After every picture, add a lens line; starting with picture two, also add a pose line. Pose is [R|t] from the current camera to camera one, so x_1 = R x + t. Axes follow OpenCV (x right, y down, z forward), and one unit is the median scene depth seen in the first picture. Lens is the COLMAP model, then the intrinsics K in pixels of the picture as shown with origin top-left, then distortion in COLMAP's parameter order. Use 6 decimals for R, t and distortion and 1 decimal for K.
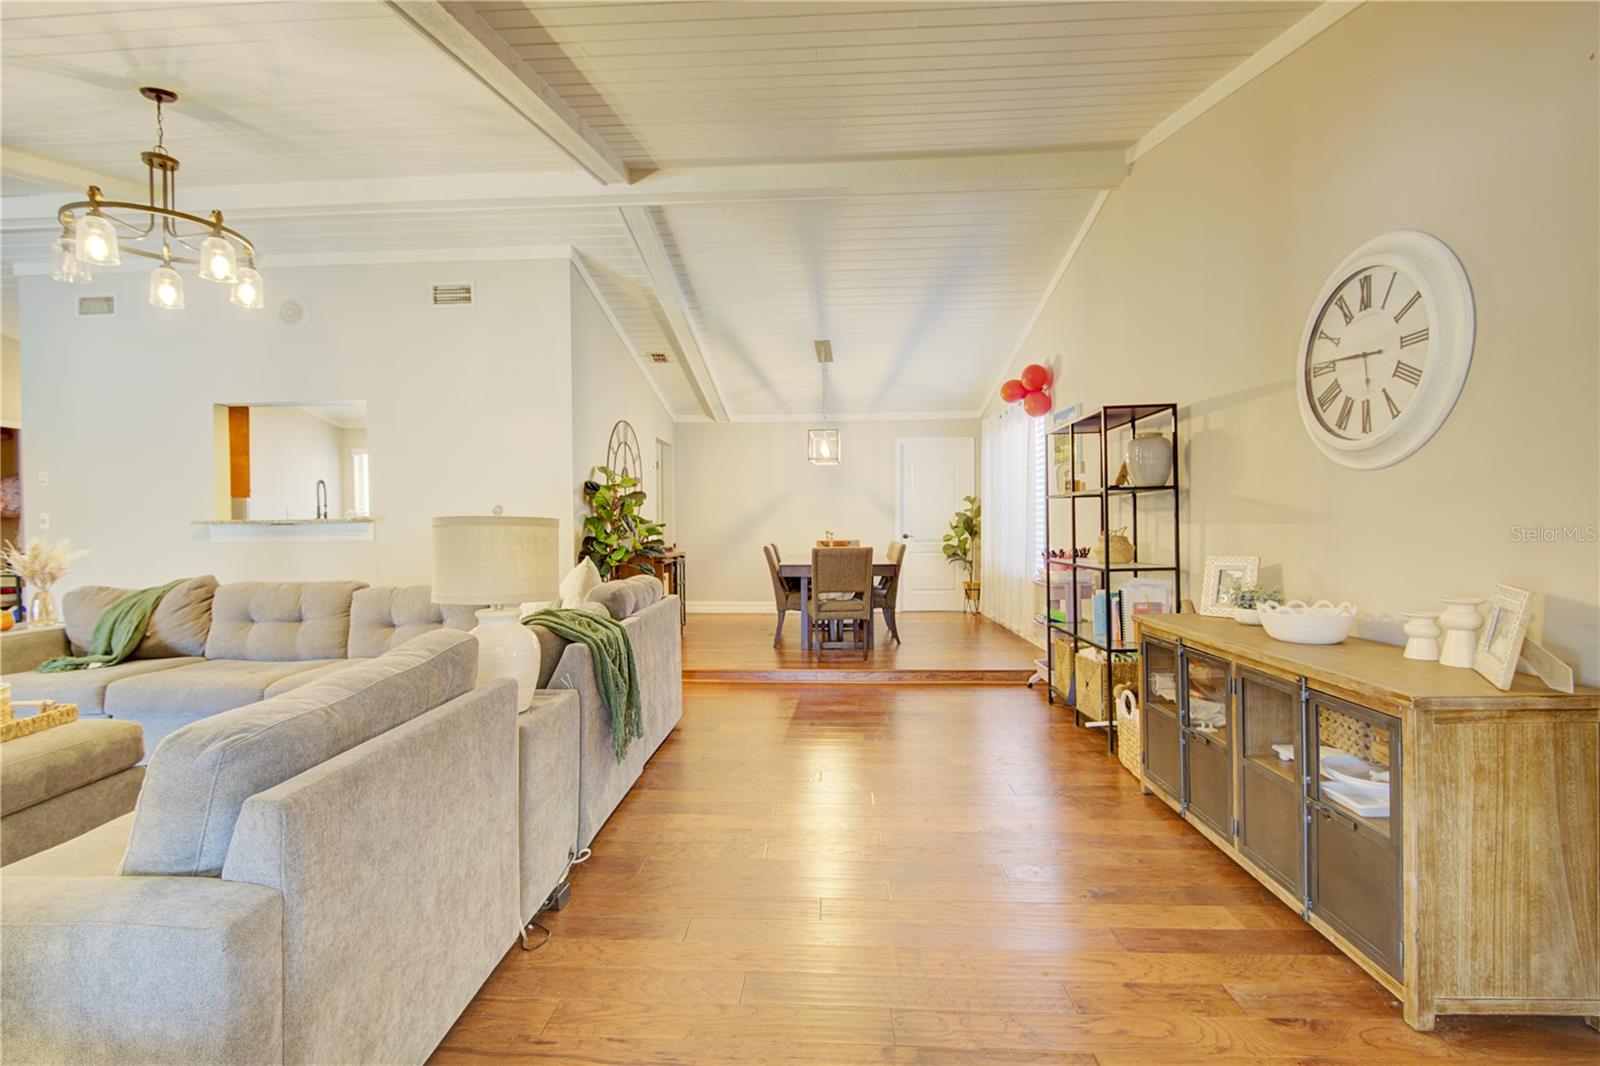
lens RADIAL K [[716.2, 0, 795.4], [0, 716.2, 538.3], [0, 0, 1]] dist [0.002144, -0.003410]
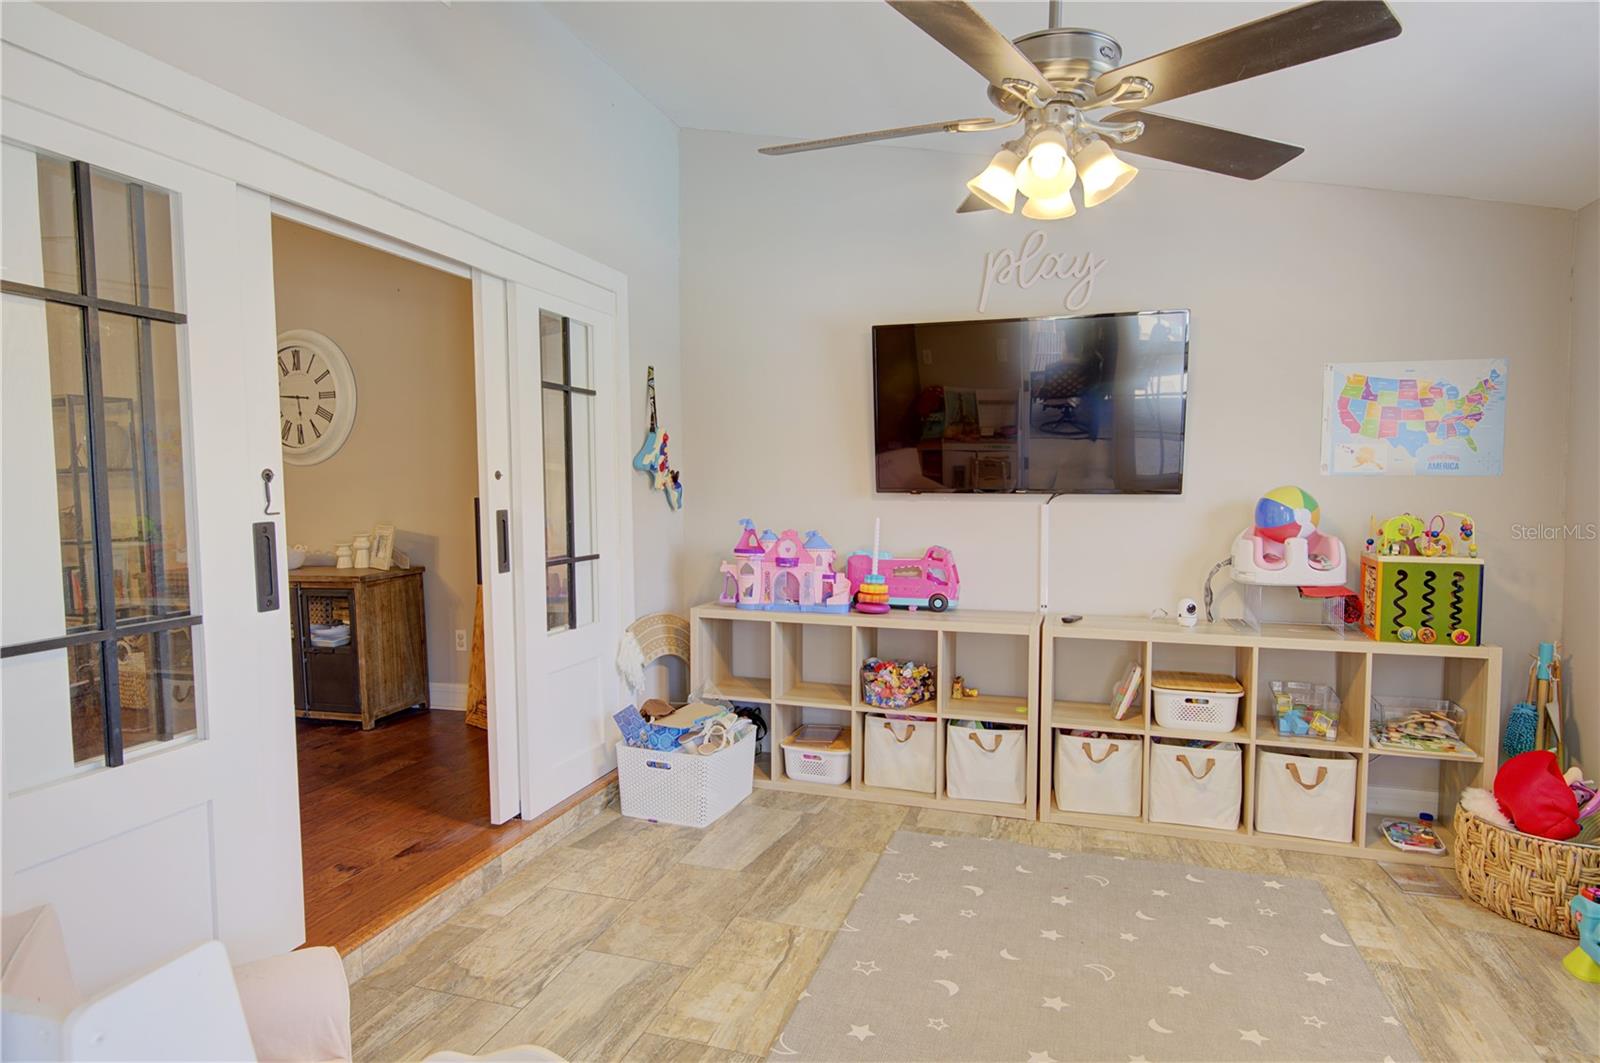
lens RADIAL K [[902.7, 0, 795.6], [0, 902.7, 541.1], [0, 0, 1]] dist [0.002413, 0.001378]
pose [[0.253761, -0.053346, 0.965795, -1.185135], [0.033957, 0.998354, 0.046222, 0.027158], [-0.966671, 0.021066, 0.255154, -0.805904]]
